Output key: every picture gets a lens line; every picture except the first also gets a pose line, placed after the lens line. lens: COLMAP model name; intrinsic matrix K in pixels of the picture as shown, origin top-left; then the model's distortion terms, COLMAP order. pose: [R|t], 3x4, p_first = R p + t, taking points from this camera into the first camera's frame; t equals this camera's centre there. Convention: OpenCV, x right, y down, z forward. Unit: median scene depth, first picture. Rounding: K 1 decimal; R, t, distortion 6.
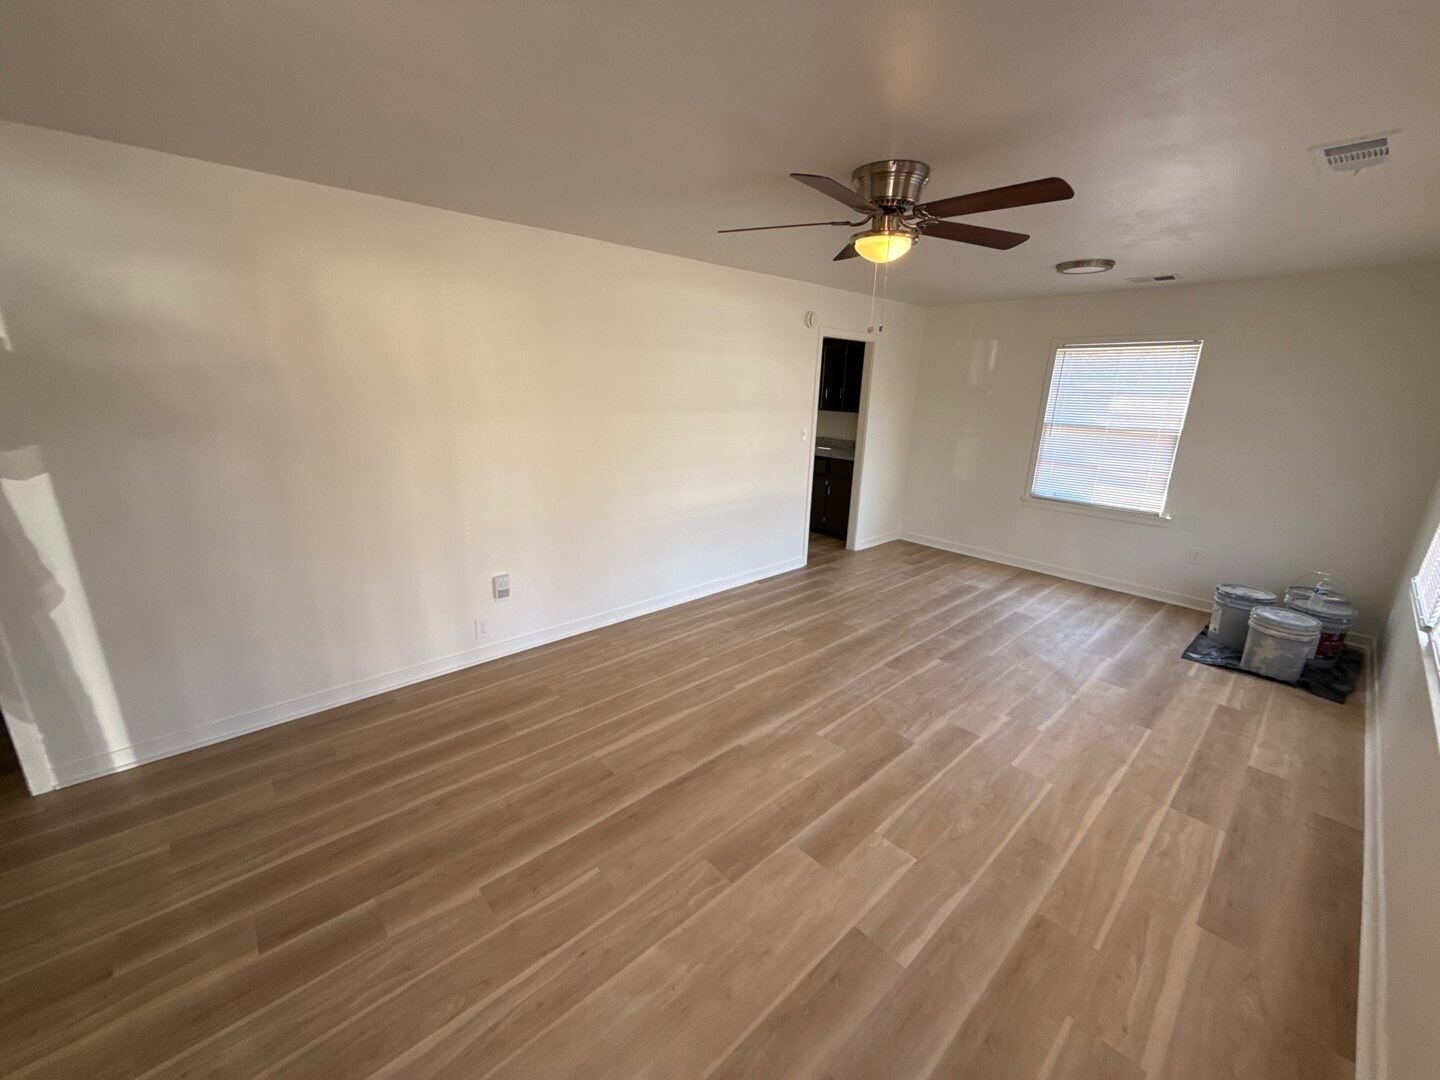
lens RADIAL K [[570.2, 0, 720.0], [0, 570.2, 540.0], [0, 0, 1]] dist [0.003368, 0.000120]
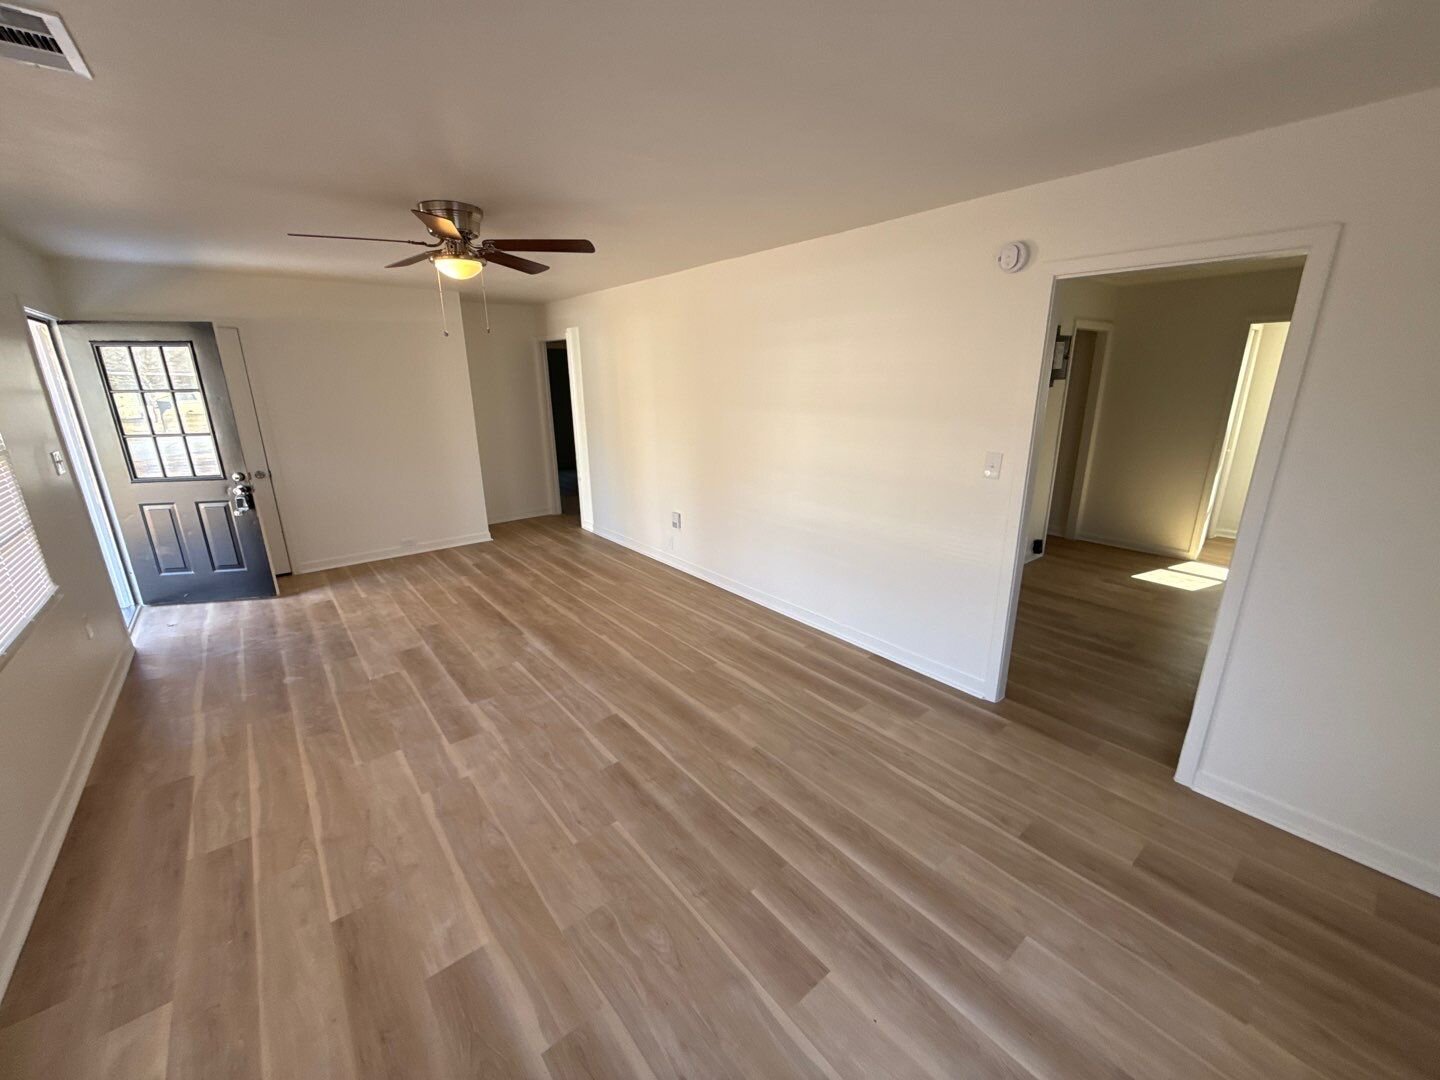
lens RADIAL K [[570.2, 0, 720.0], [0, 570.2, 540.0], [0, 0, 1]] dist [0.003368, 0.000120]
pose [[-0.049268, 0.251091, -0.966709, 1.317506], [-0.264526, 0.930041, 0.255049, -0.347055], [0.963119, 0.268285, 0.020599, 1.373660]]
